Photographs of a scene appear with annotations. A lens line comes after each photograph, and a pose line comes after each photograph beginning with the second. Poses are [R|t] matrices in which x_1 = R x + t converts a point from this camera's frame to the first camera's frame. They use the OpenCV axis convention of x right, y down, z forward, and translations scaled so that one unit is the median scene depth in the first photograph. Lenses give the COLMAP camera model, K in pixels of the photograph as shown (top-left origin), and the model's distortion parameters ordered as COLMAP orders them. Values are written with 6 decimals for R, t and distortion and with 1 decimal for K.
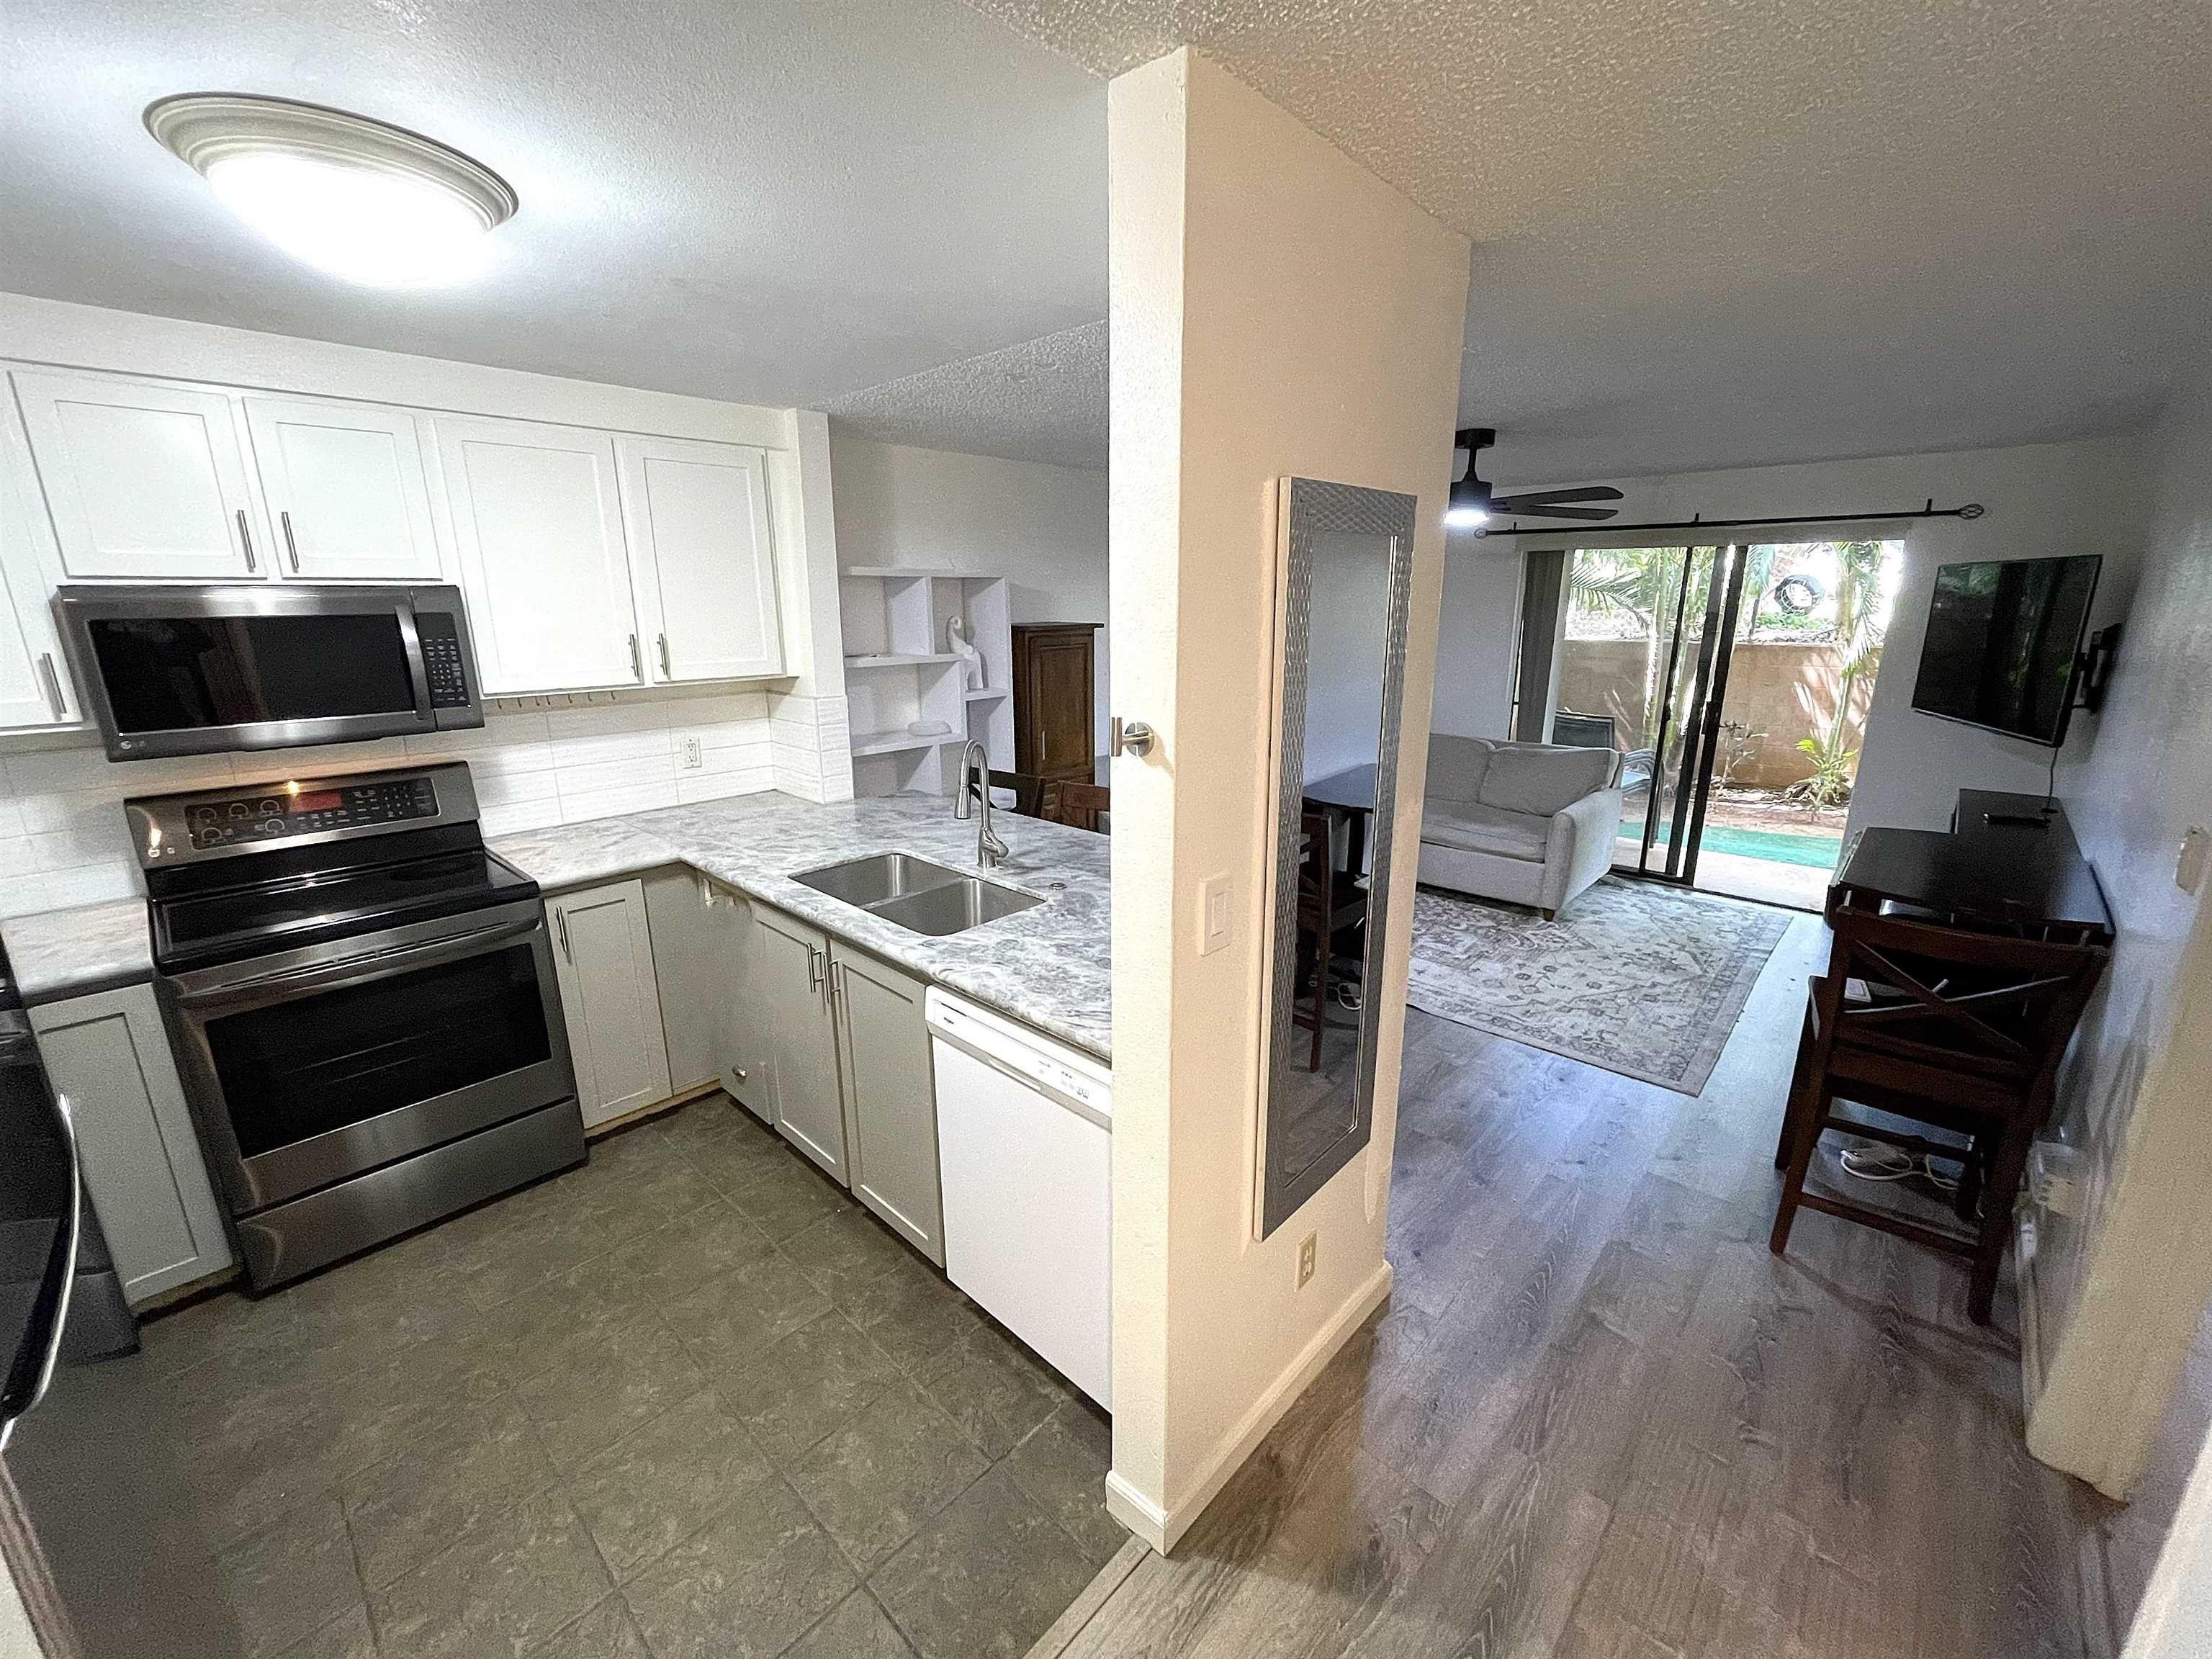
lens RADIAL K [[897.4, 0, 1109.7], [0, 897.4, 828.4], [0, 0, 1]] dist [-0.000453, -0.001141]
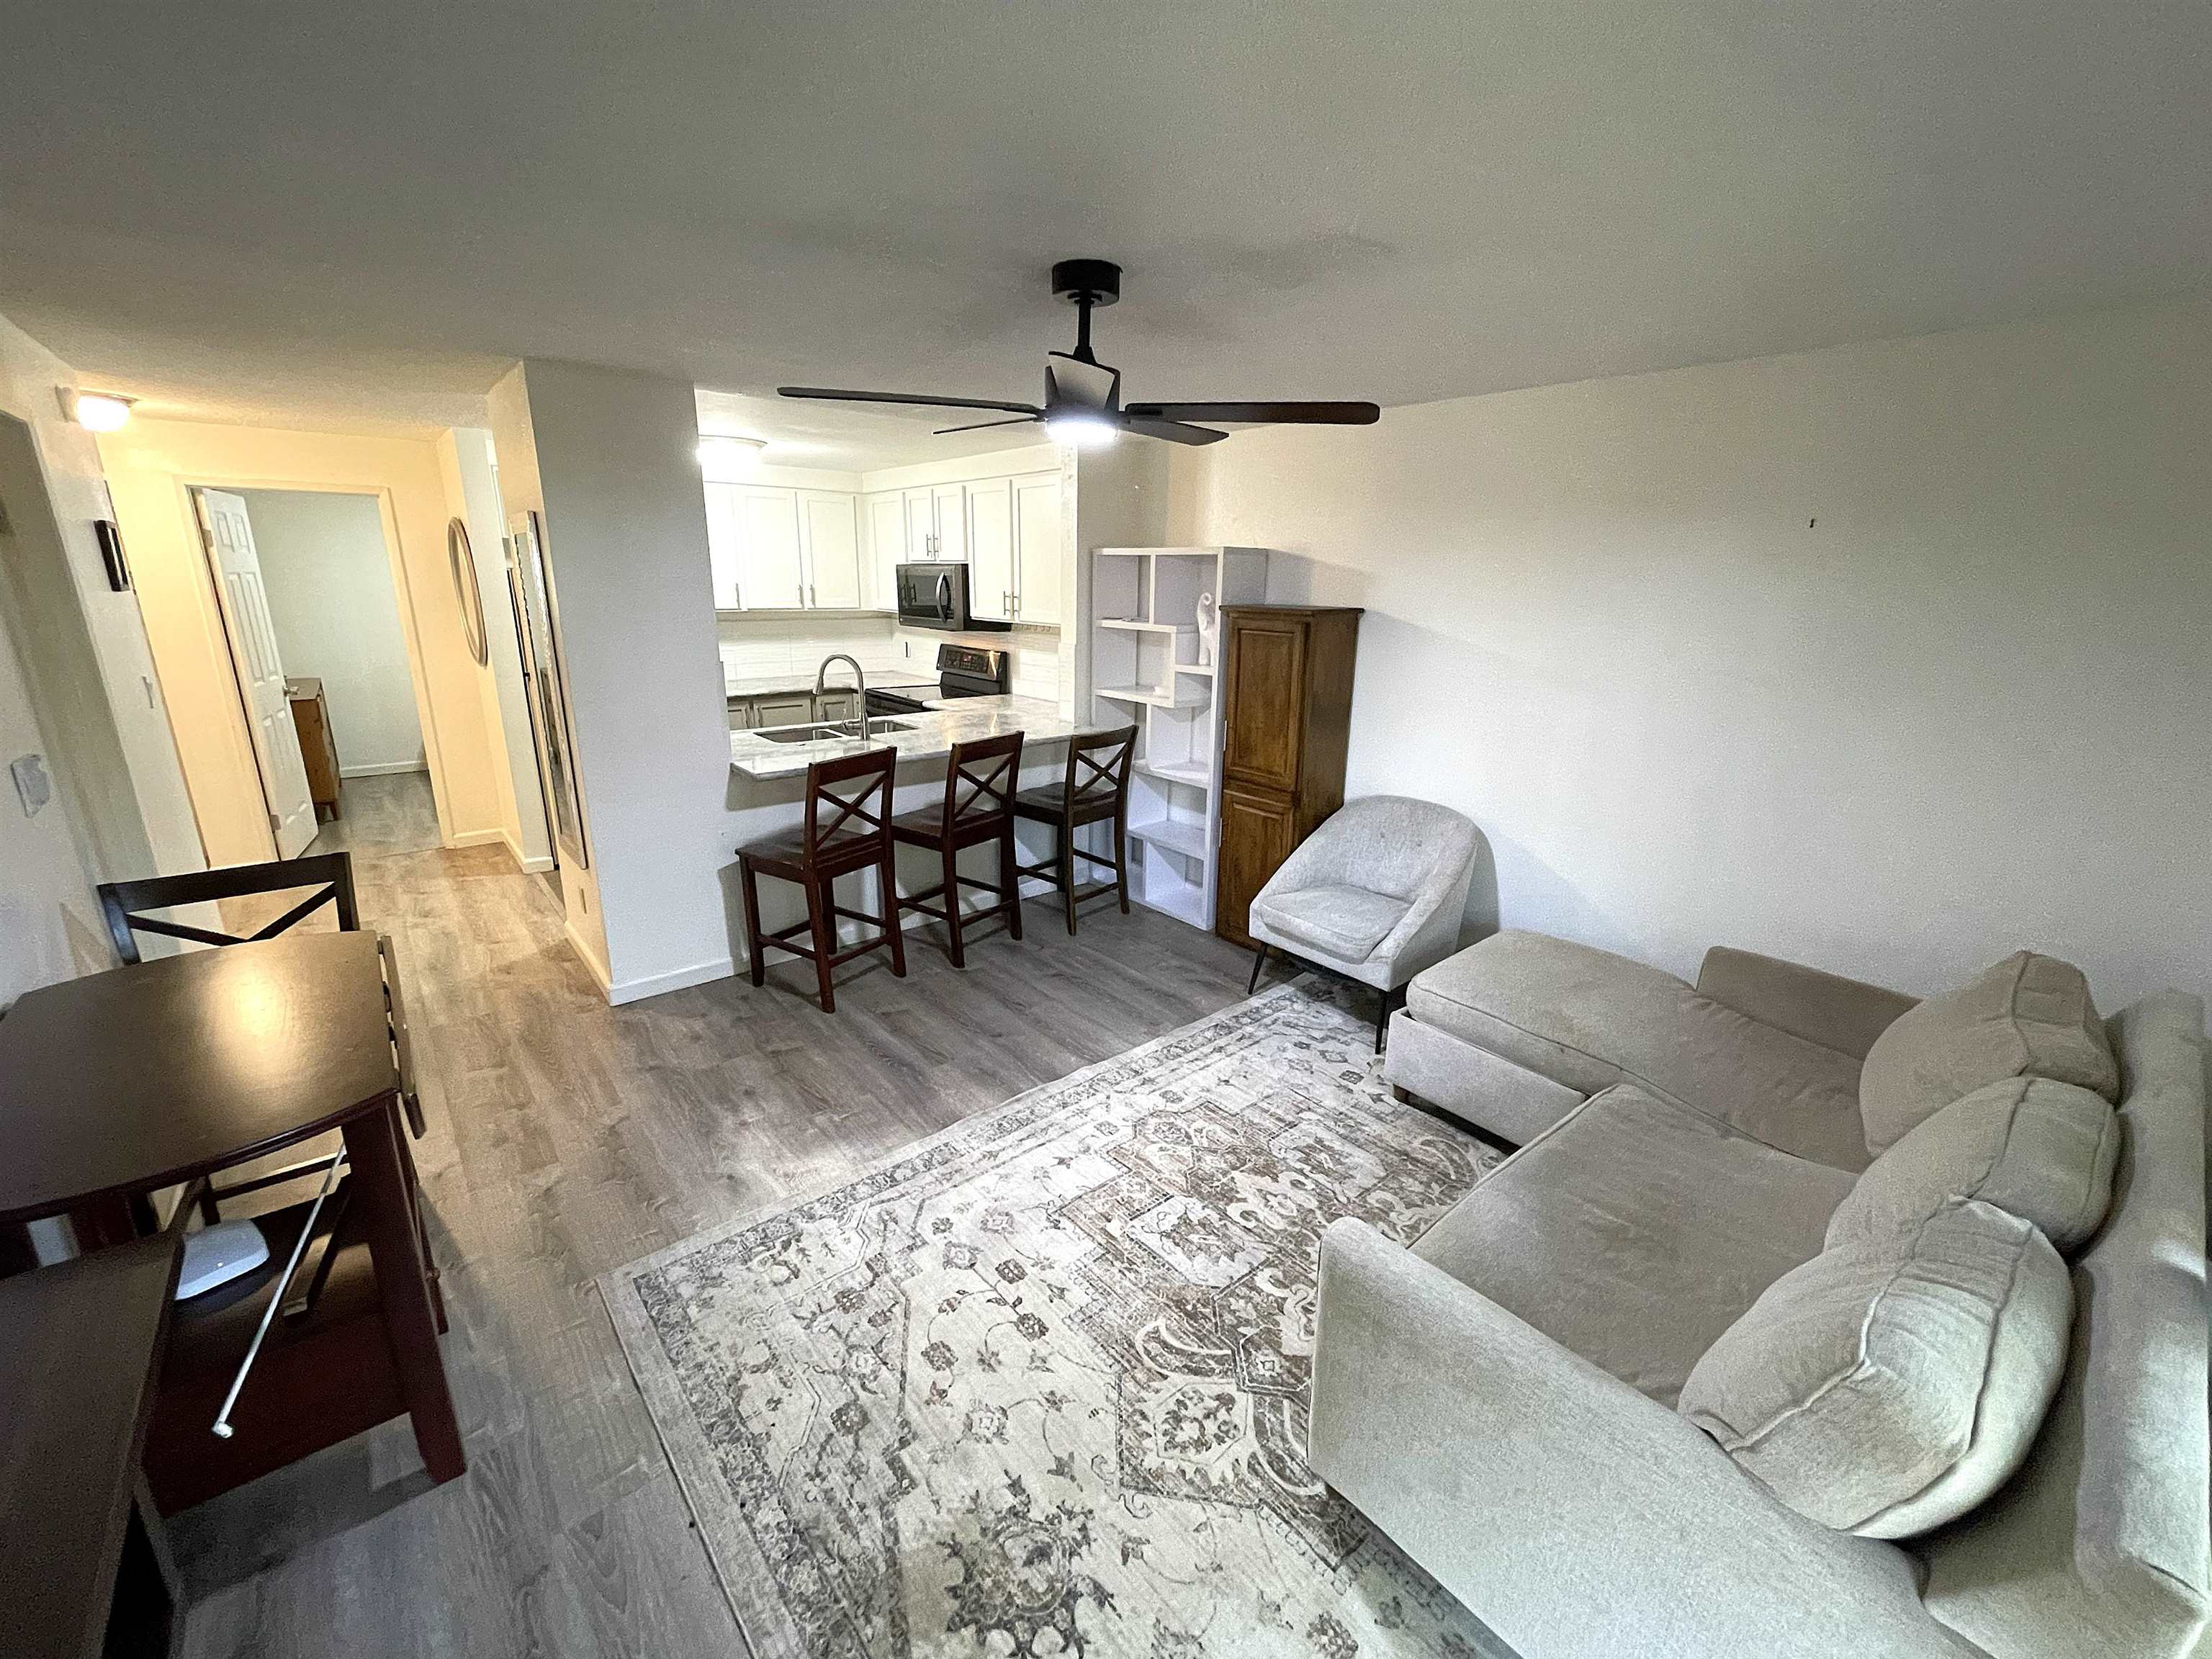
lens RADIAL K [[897.4, 0, 1108.1], [0, 897.4, 833.0], [0, 0, 1]] dist [-0.000453, -0.001141]
pose [[-0.119418, 0.277010, -0.953417, 1.193979], [-0.265479, 0.916414, 0.299511, -0.343473], [0.956692, 0.288879, -0.035896, 1.322915]]
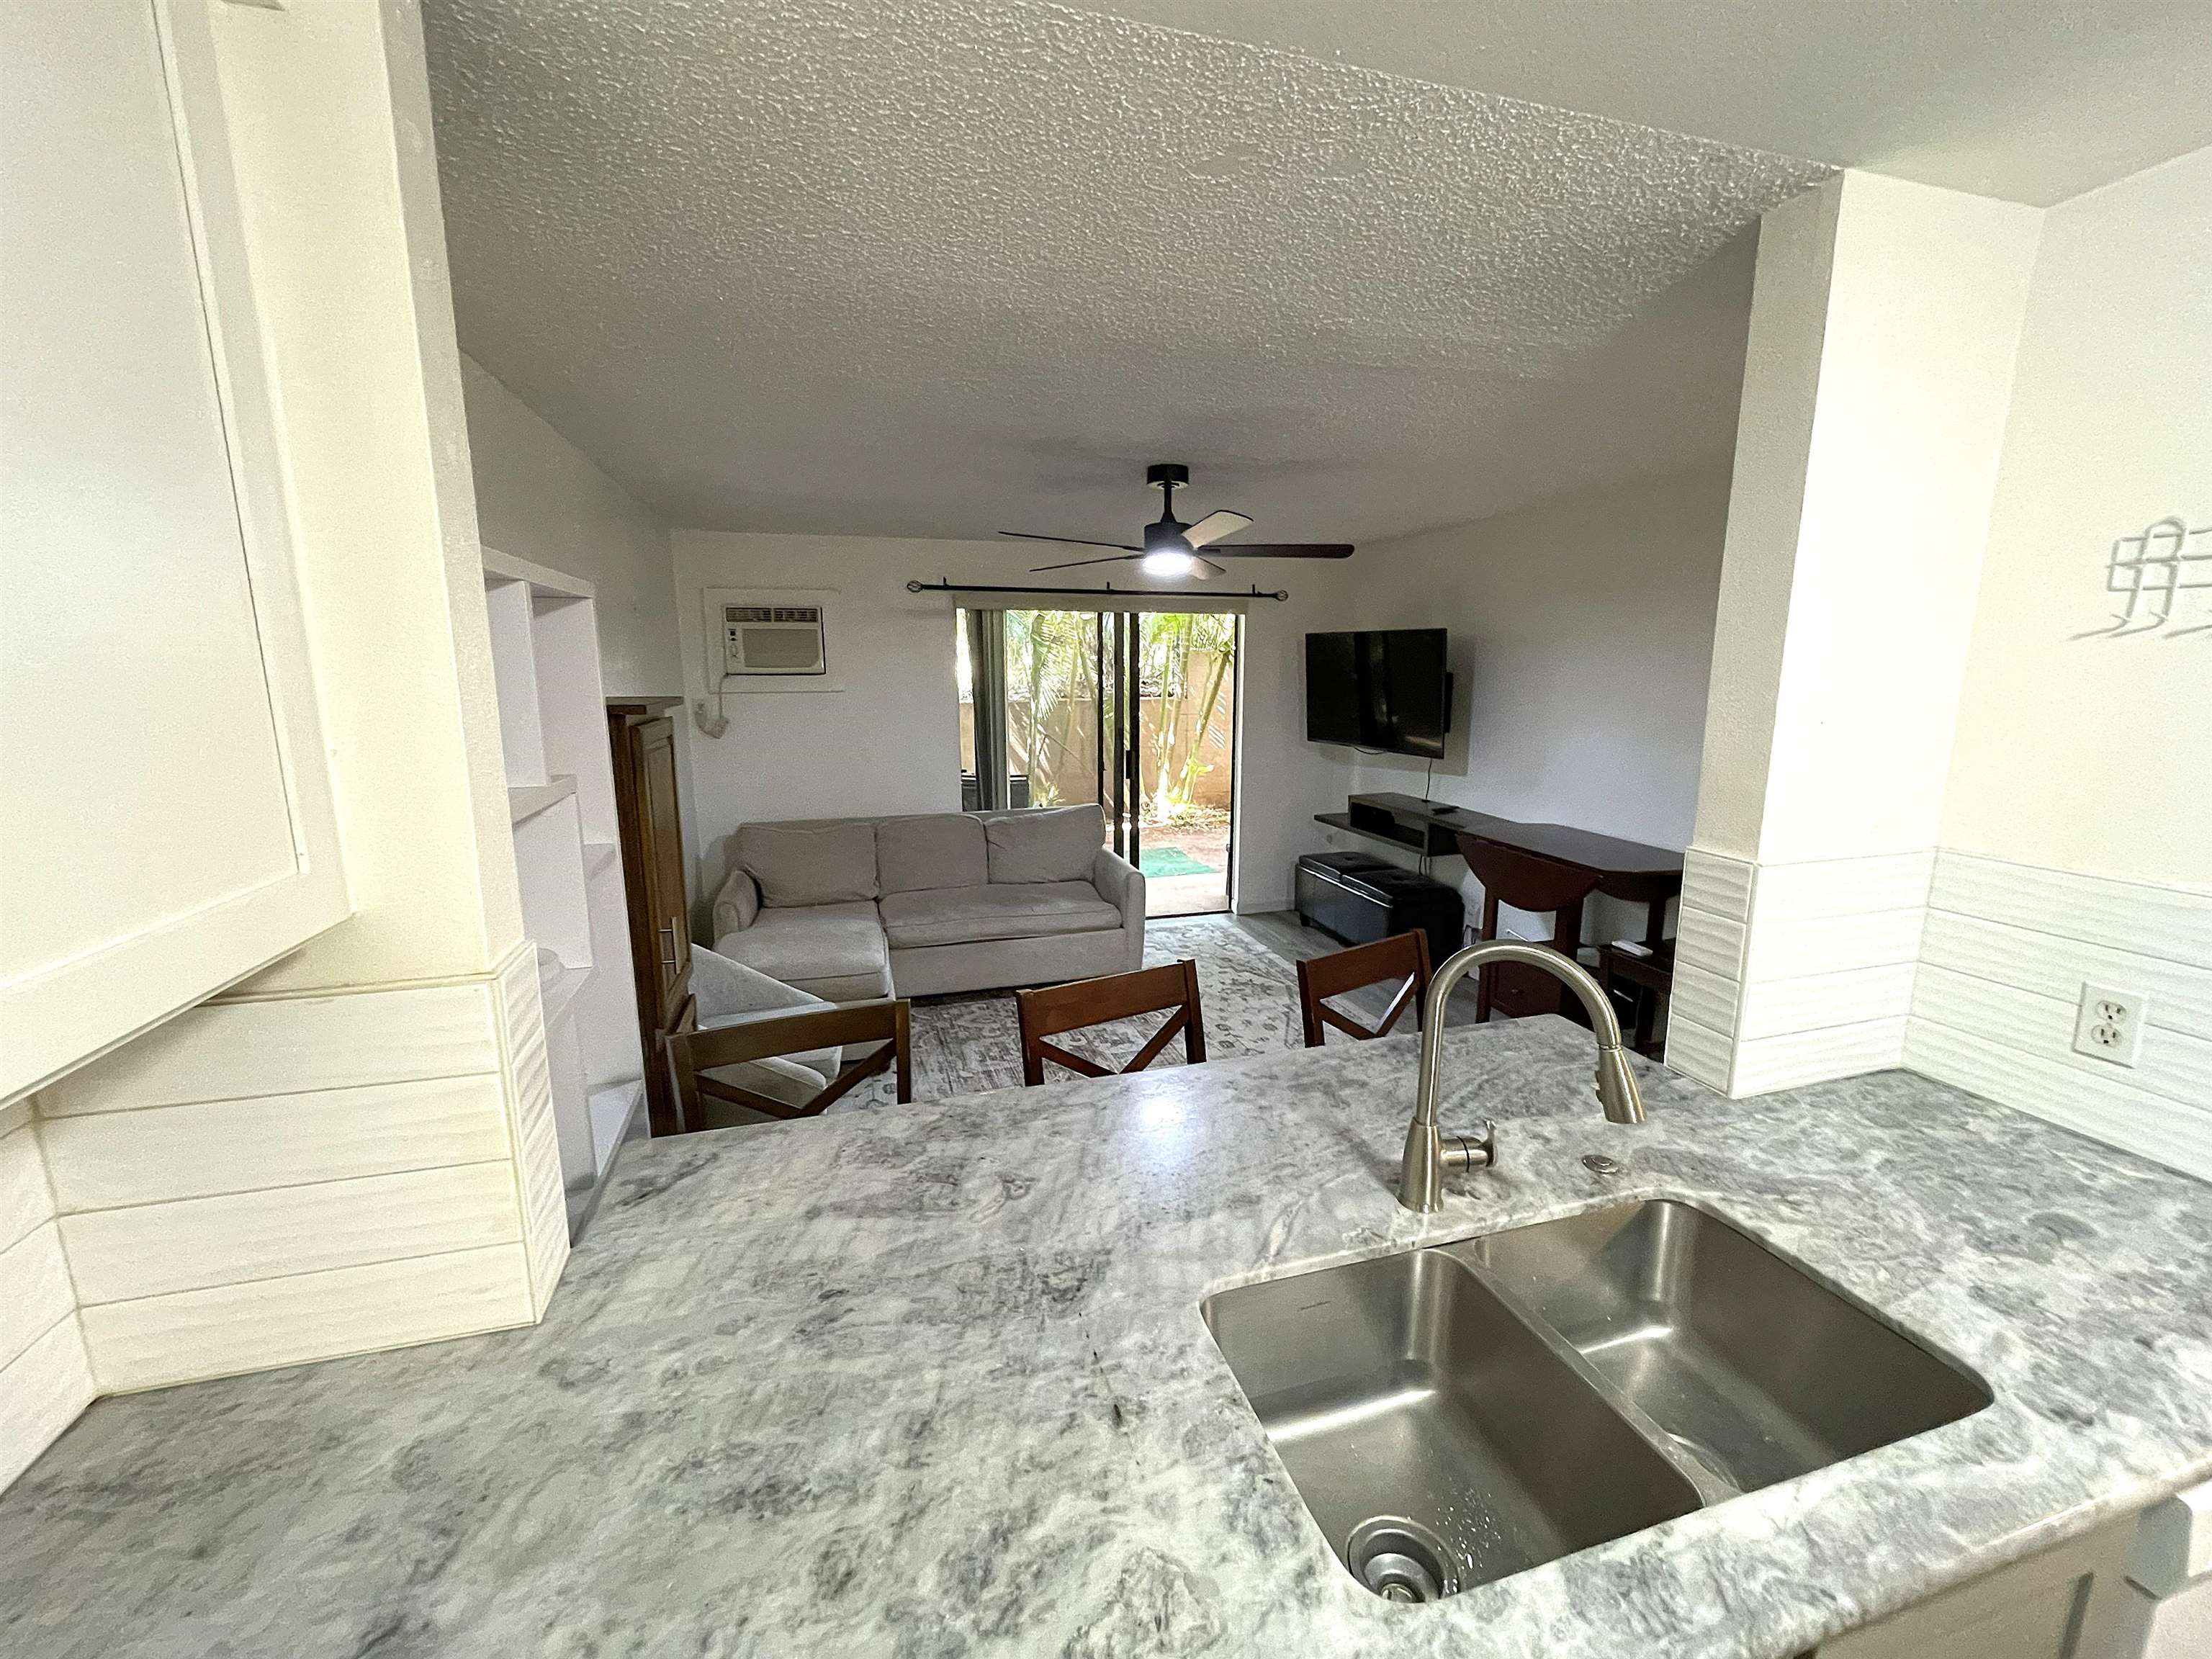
lens RADIAL K [[897.4, 0, 1108.6], [0, 897.4, 828.4], [0, 0, 1]] dist [-0.000453, -0.001141]
pose [[0.502555, -0.154985, 0.850540, -0.505152], [0.217831, 0.974760, 0.048912, -0.177234], [-0.836653, 0.160693, 0.523631, 0.750108]]
